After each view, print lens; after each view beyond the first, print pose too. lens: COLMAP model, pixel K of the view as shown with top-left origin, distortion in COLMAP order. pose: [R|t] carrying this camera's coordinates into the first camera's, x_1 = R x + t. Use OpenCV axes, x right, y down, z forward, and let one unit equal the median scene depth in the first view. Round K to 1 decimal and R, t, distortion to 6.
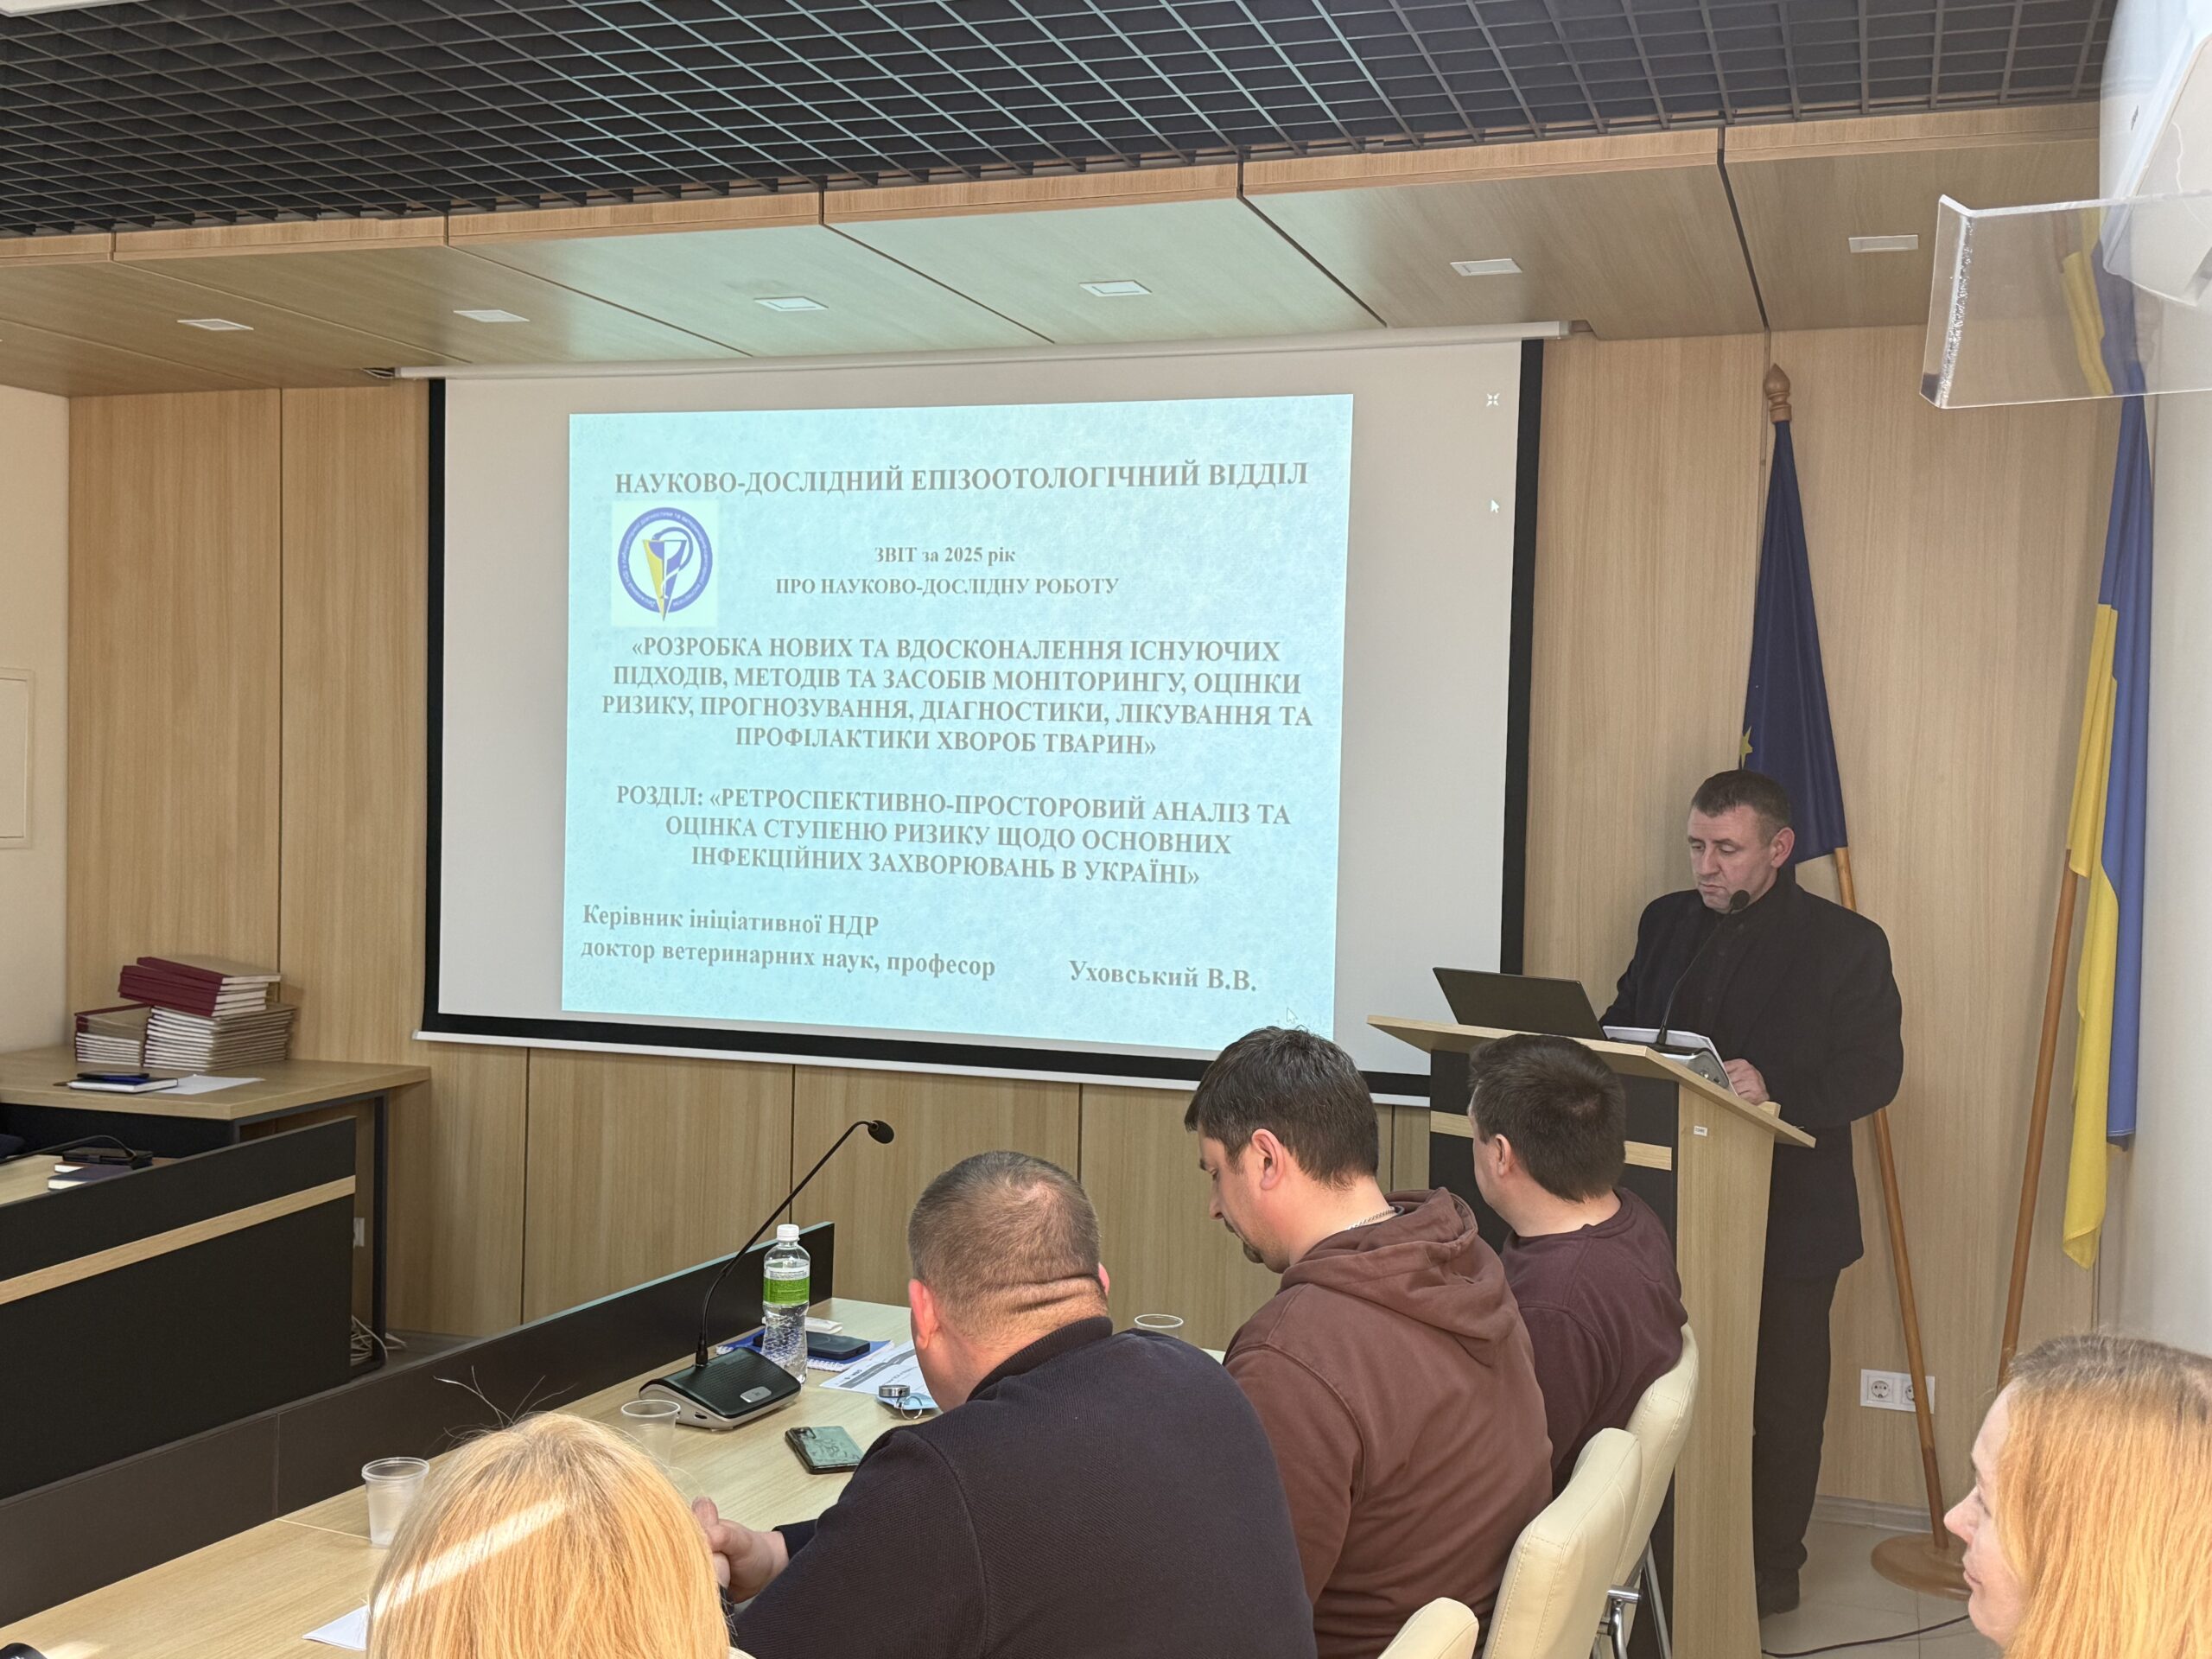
lens RADIAL K [[2278.9, 0, 1091.7], [0, 2278.9, 818.0], [0, 0, 1]] dist [0.083570, 0.000000]
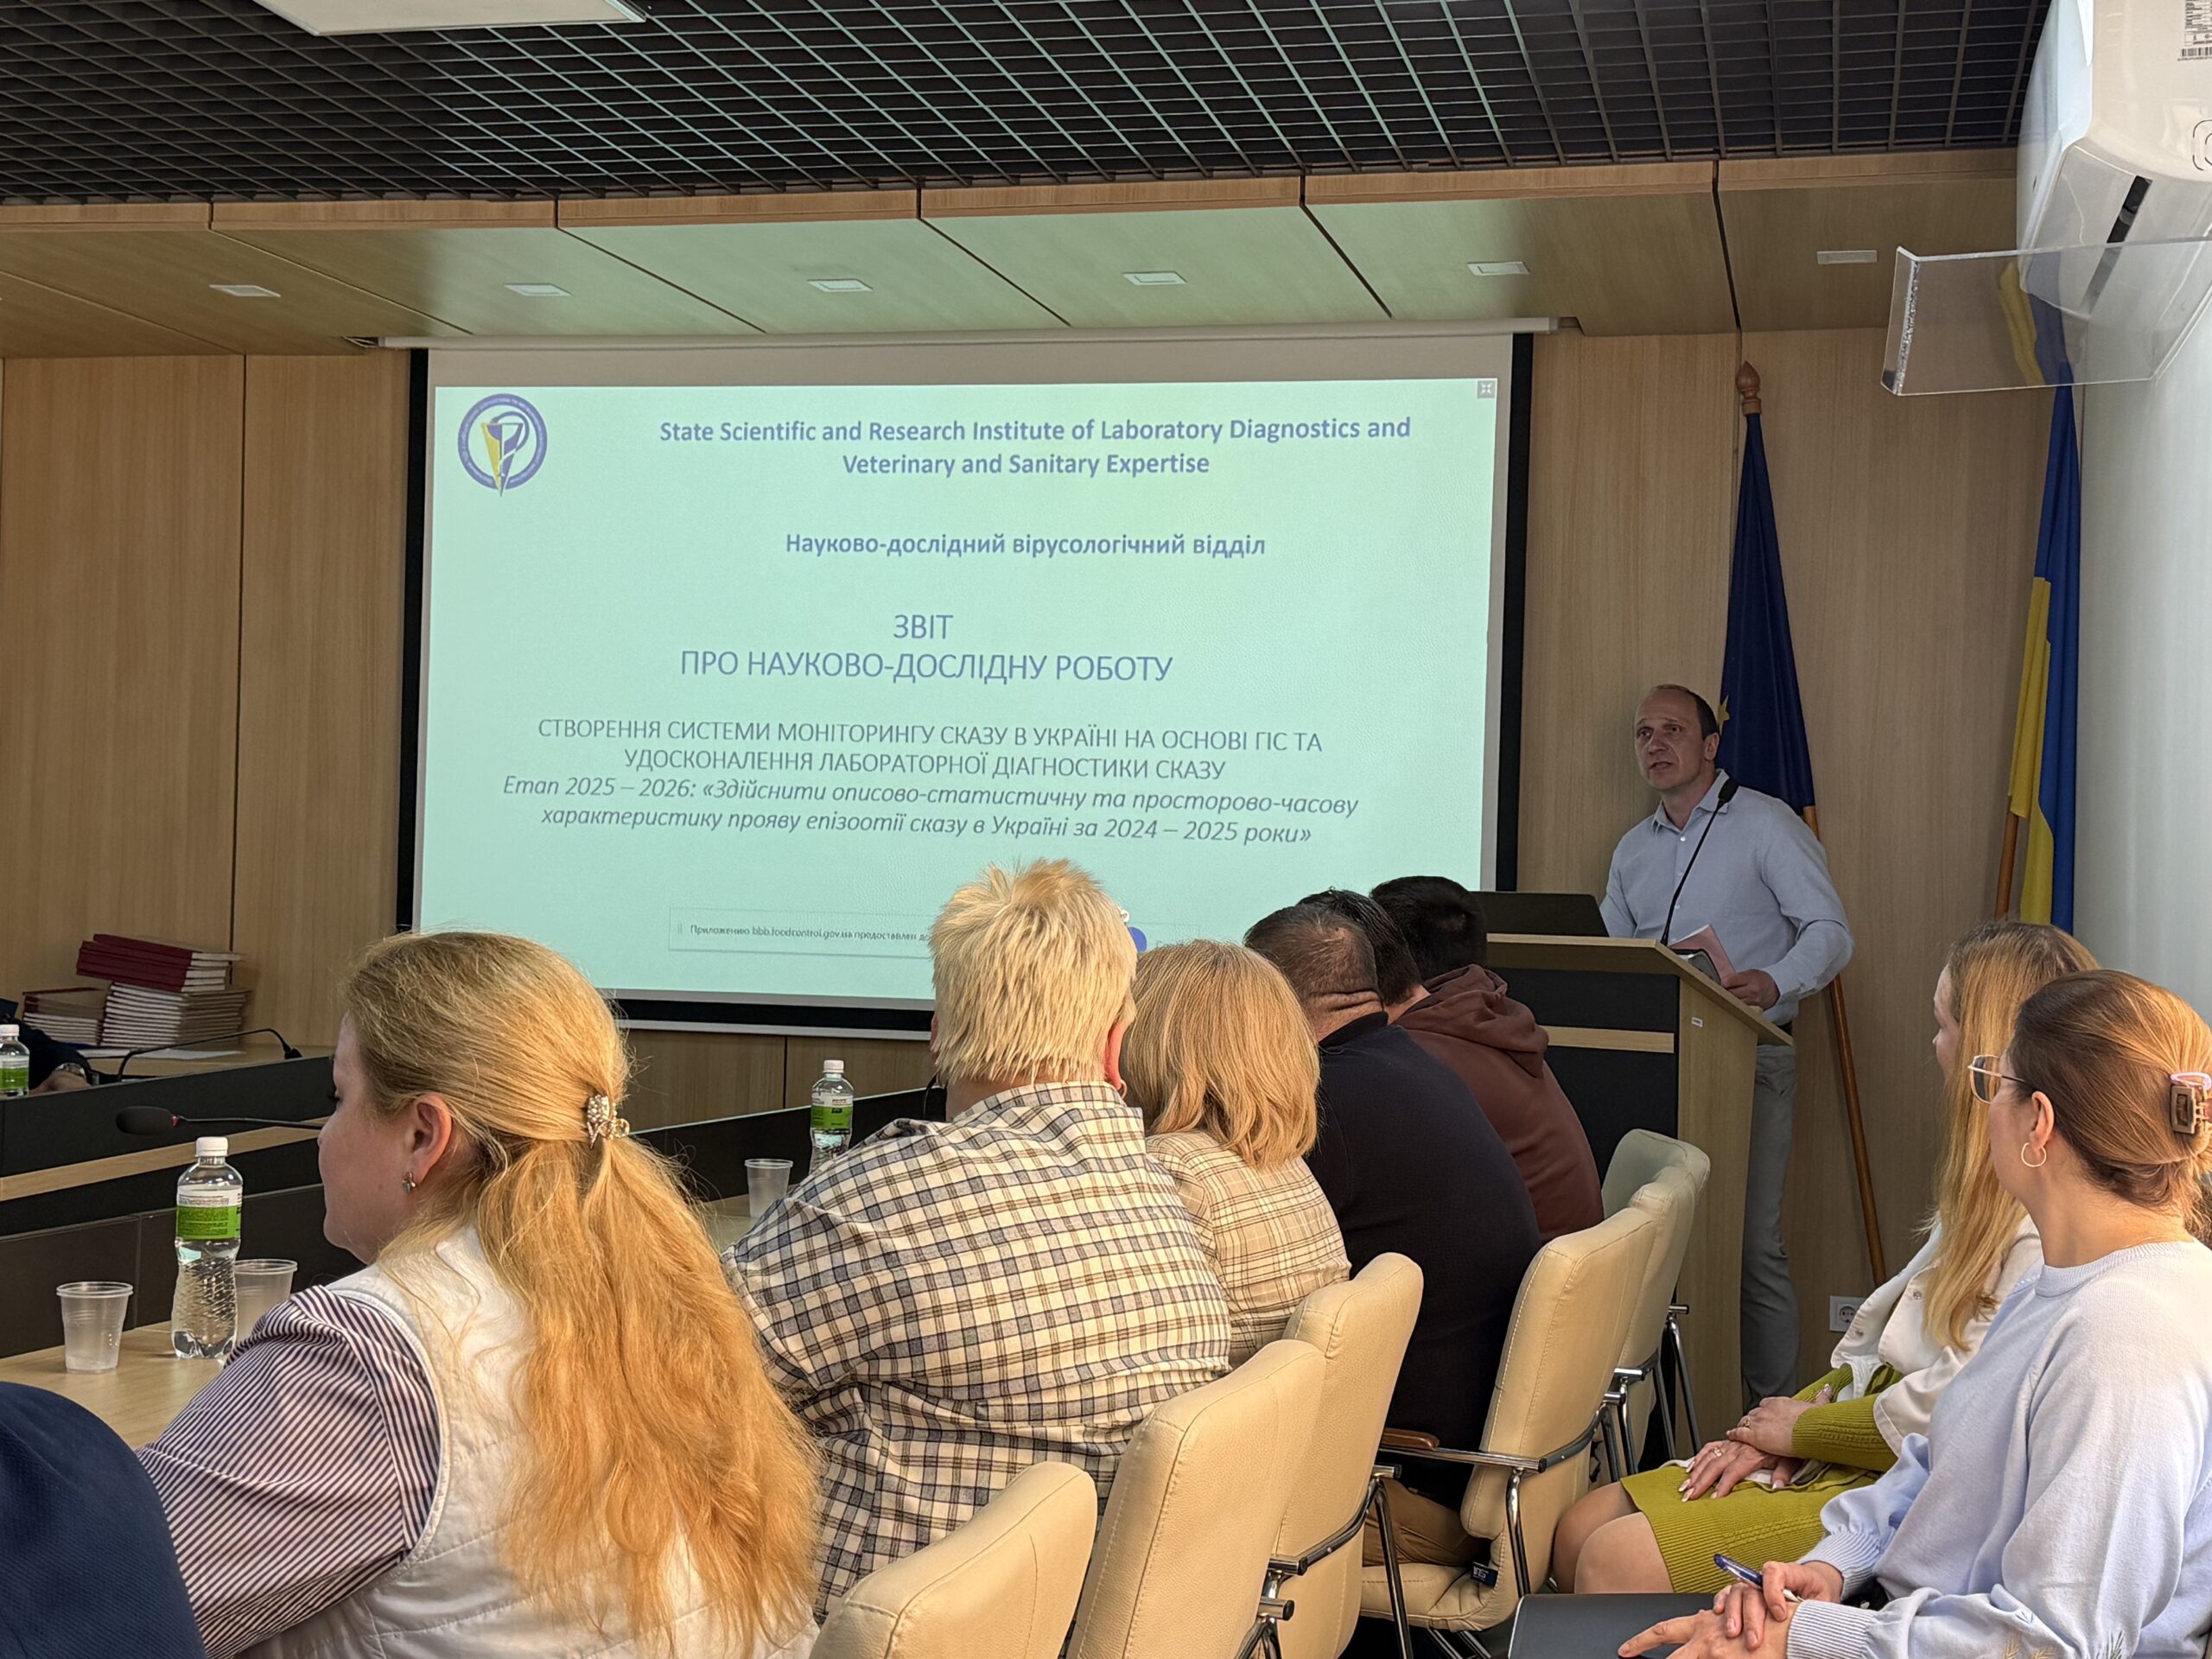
lens RADIAL K [[2909.7, 0, 1091.8], [0, 2909.7, 810.3], [0, 0, 1]] dist [0.153774, 0.000000]
pose [[0.996299, 0.007227, 0.085647, -0.125060], [-0.003791, 0.999184, -0.040216, 0.069601], [-0.085868, 0.039742, 0.995514, -0.336164]]
